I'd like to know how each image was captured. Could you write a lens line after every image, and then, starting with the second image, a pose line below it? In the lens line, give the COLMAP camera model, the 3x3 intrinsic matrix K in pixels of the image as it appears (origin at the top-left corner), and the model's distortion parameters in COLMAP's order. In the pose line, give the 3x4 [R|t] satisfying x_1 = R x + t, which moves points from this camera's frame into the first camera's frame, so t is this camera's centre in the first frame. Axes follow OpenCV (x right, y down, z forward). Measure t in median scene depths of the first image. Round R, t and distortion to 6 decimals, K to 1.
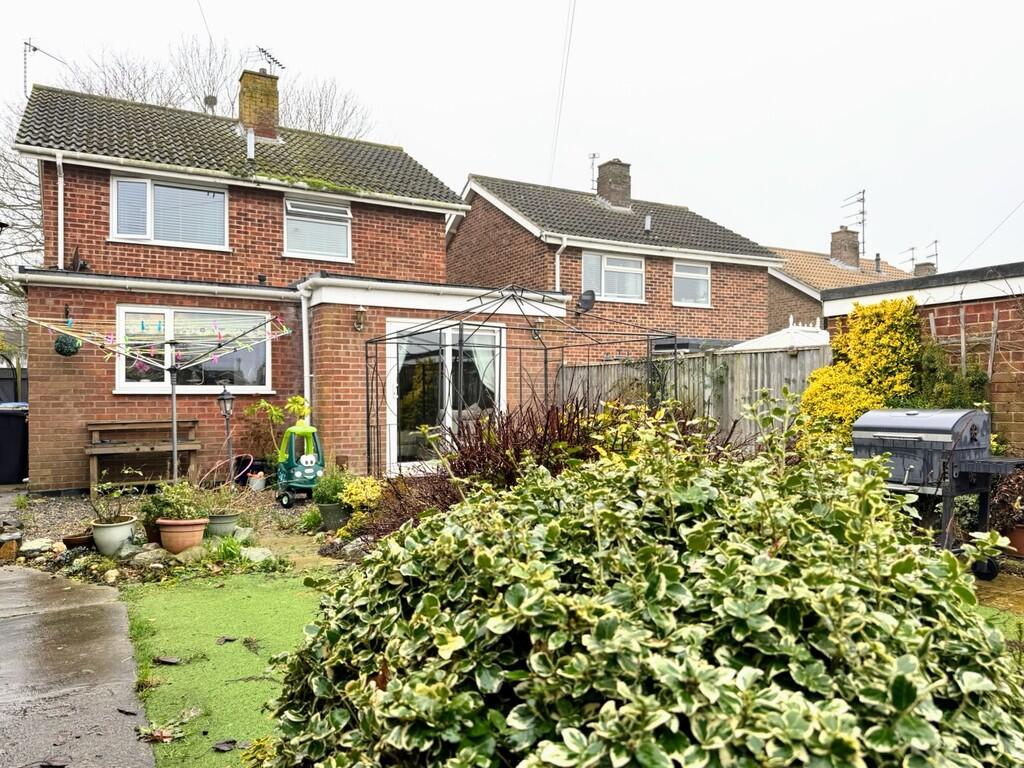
lens RADIAL K [[740.1, 0, 506.0], [0, 740.1, 393.3], [0, 0, 1]] dist [0.106910, -0.168836]
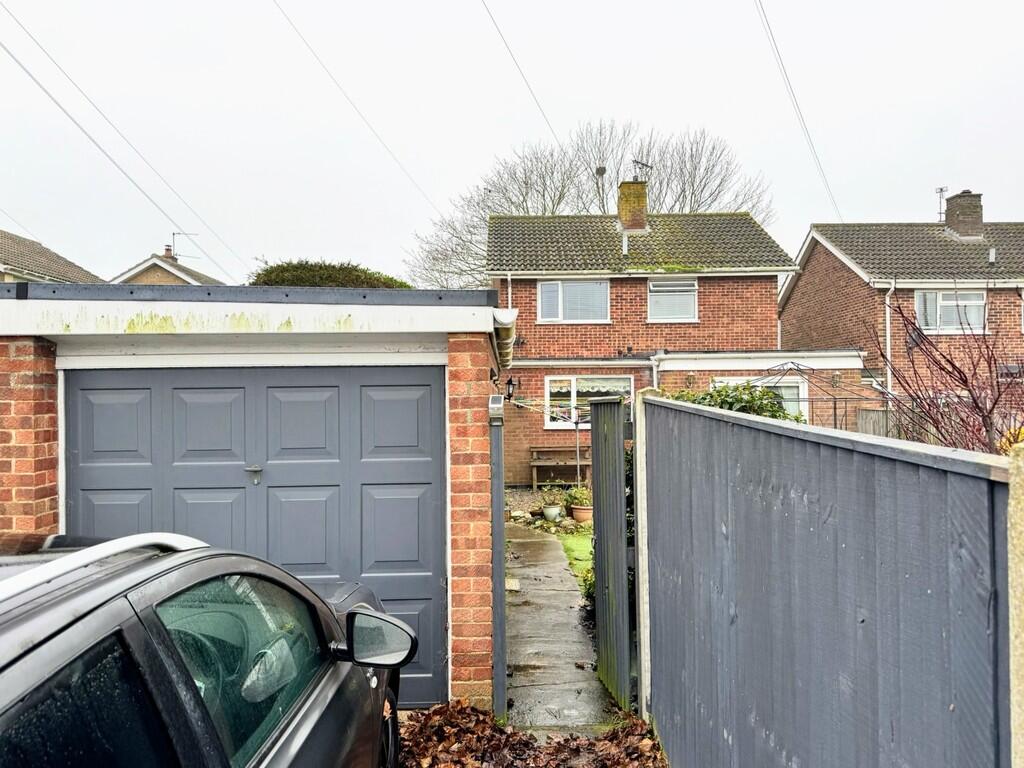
lens RADIAL K [[740.1, 0, 506.0], [0, 740.1, 393.3], [0, 0, 1]] dist [0.106910, -0.168836]
pose [[0.874688, -0.006730, -0.484639, 0.144944], [0.006557, 0.999976, -0.002052, -0.053744], [0.484641, -0.001383, 0.874712, -0.342104]]
